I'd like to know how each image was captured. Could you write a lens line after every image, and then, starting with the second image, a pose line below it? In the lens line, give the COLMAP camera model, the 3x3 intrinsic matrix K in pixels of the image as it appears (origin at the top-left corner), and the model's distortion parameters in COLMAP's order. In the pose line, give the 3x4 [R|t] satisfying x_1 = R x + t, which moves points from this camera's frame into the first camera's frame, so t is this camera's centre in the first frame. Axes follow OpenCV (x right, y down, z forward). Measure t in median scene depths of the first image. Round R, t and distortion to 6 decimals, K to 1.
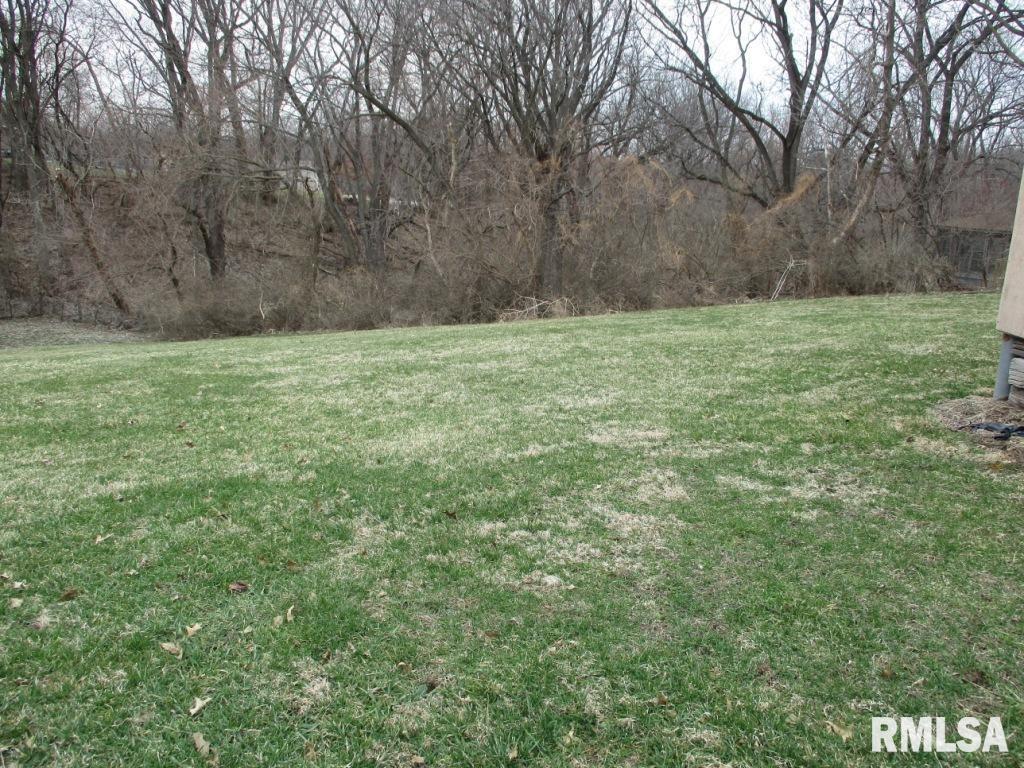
lens RADIAL K [[859.6, 0, 512.0], [0, 859.6, 384.0], [0, 0, 1]] dist [-0.029939, -0.002217]
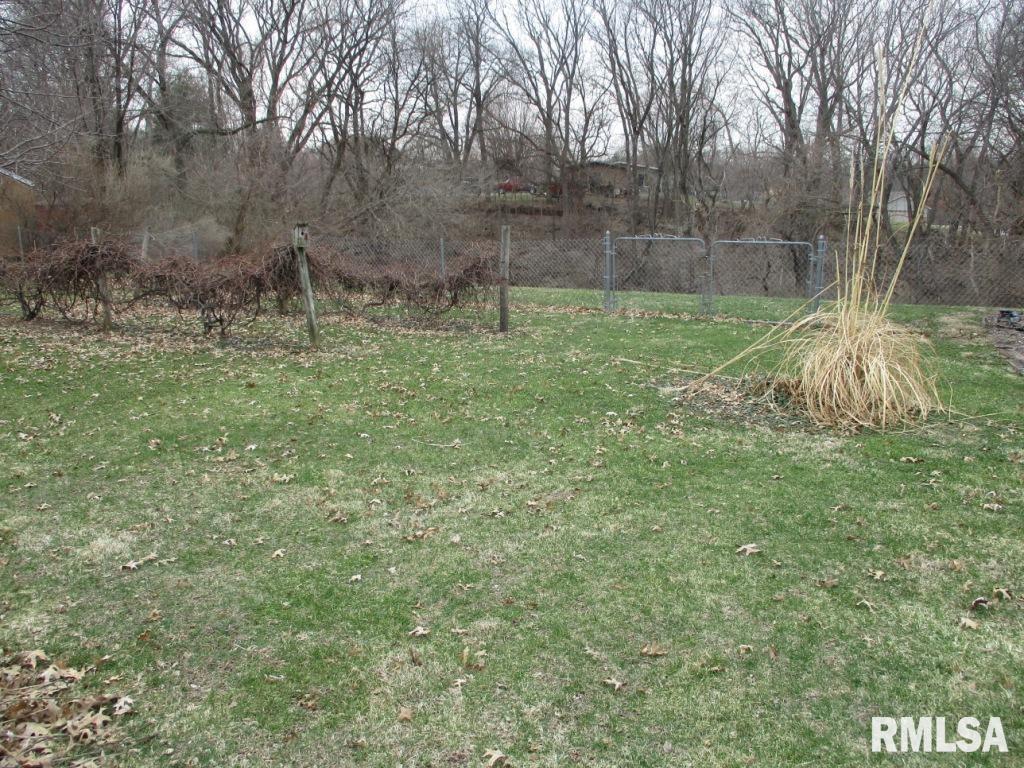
lens RADIAL K [[859.6, 0, 512.0], [0, 859.6, 384.0], [0, 0, 1]] dist [-0.029939, -0.002217]
pose [[0.787941, 0.129421, -0.601995, 0.096617], [-0.143446, 0.989344, 0.024941, 0.041076], [0.598808, 0.066702, 0.798110, -0.244269]]
